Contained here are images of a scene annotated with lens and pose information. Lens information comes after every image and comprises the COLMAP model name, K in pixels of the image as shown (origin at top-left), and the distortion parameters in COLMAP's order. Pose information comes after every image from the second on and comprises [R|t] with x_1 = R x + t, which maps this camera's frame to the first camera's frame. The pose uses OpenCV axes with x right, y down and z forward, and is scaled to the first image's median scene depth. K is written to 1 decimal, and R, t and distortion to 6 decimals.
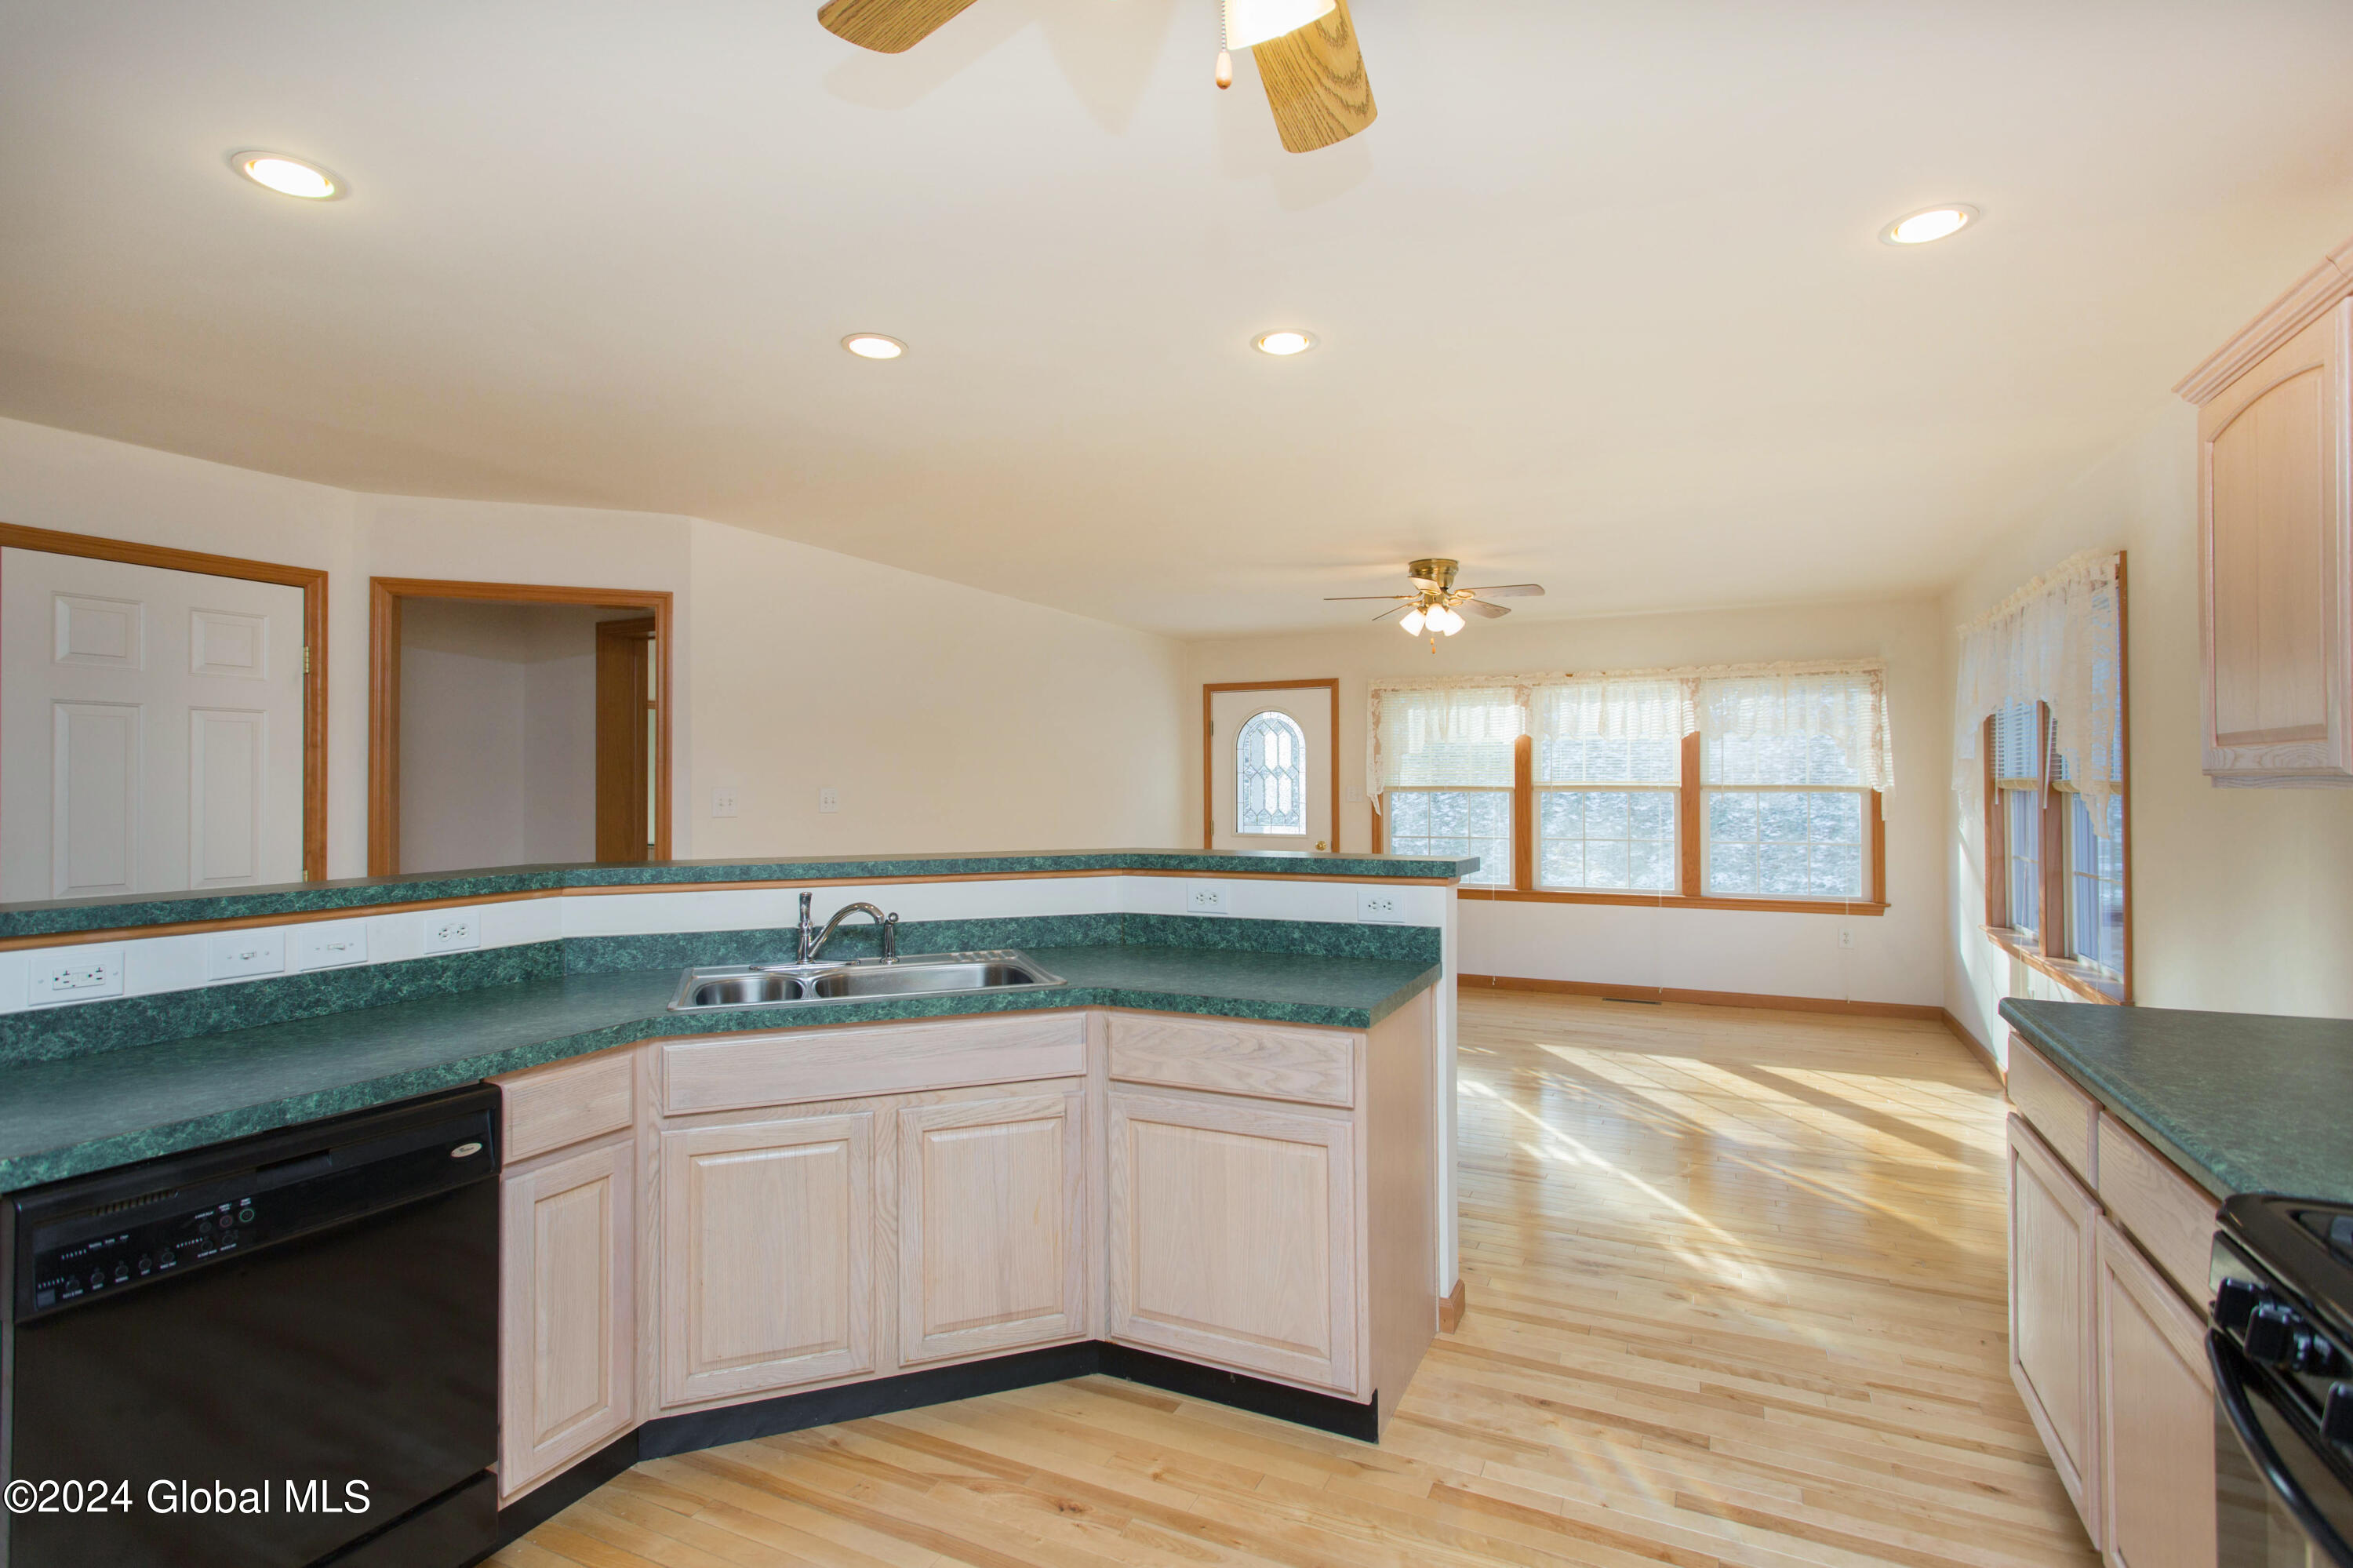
lens RADIAL K [[1121.1, 0, 1184.8], [0, 1121.1, 774.4], [0, 0, 1]] dist [0.011073, -0.001151]
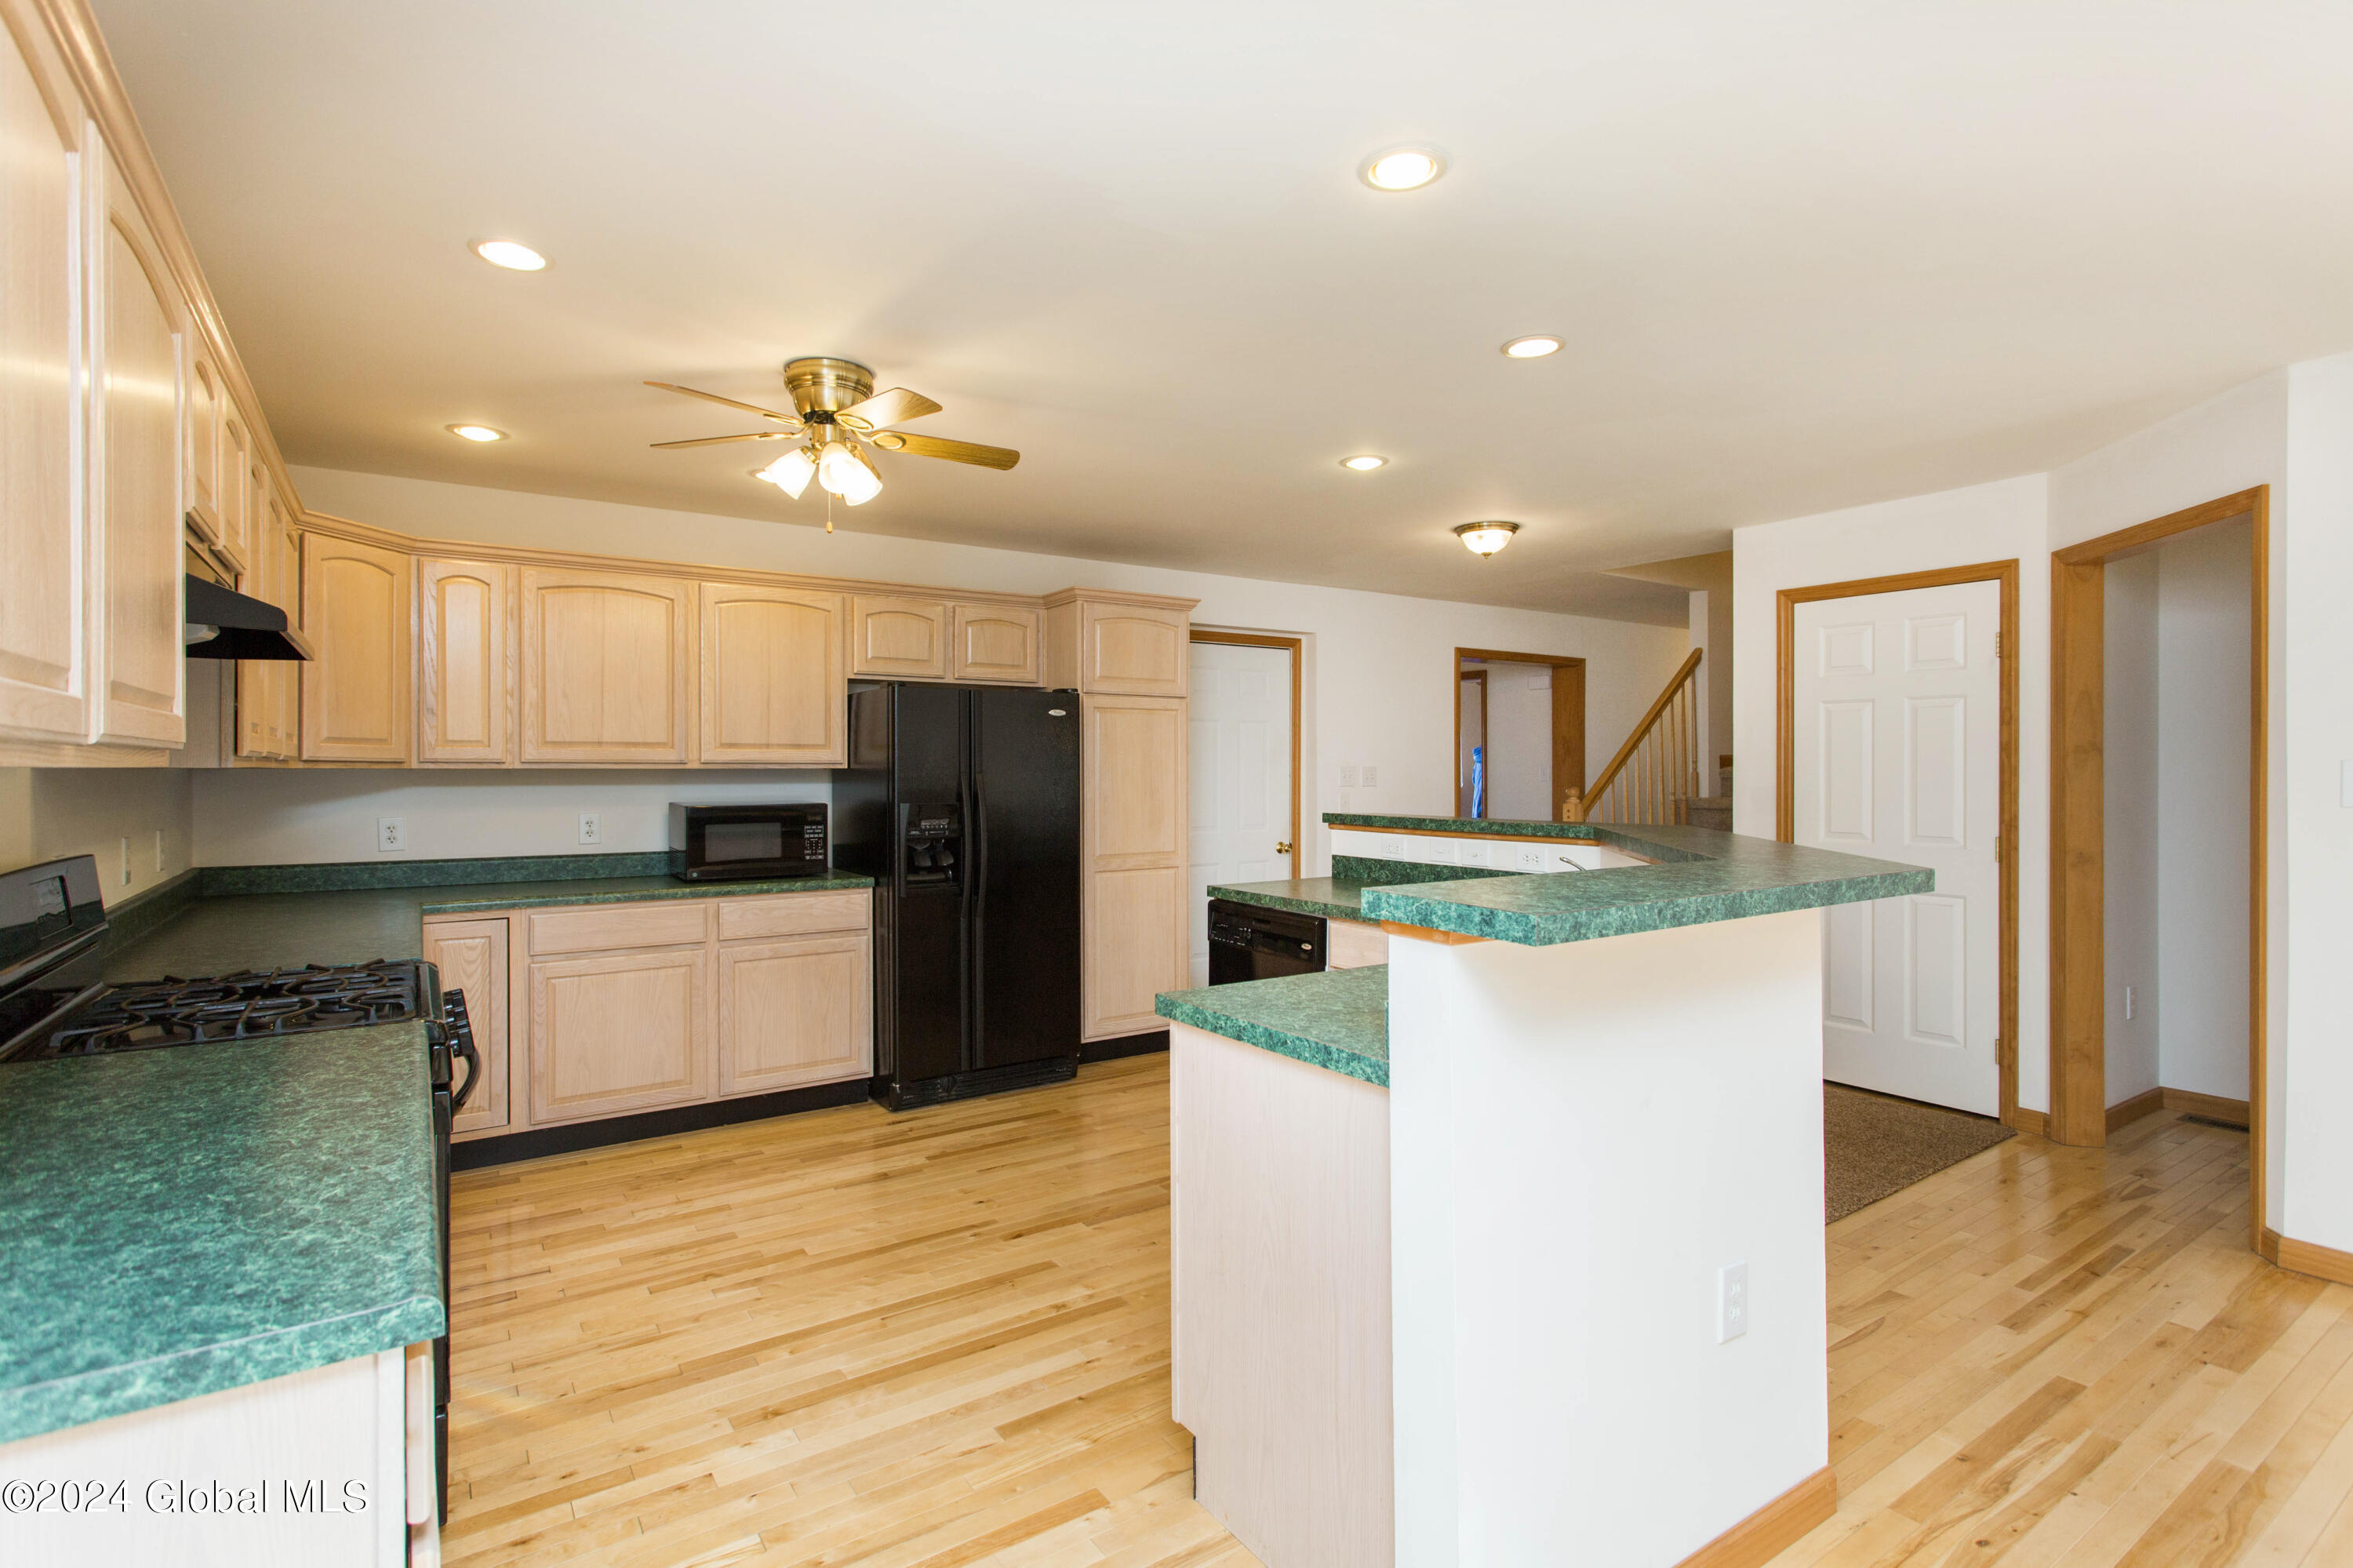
lens RADIAL K [[1121.1, 0, 1185.6], [0, 1121.1, 777.7], [0, 0, 1]] dist [0.011073, -0.001151]
pose [[-0.505895, 0.012547, -0.862504, 0.906708], [0.013602, 0.999886, 0.006567, 0.015239], [0.862488, -0.008409, -0.506008, 1.408327]]
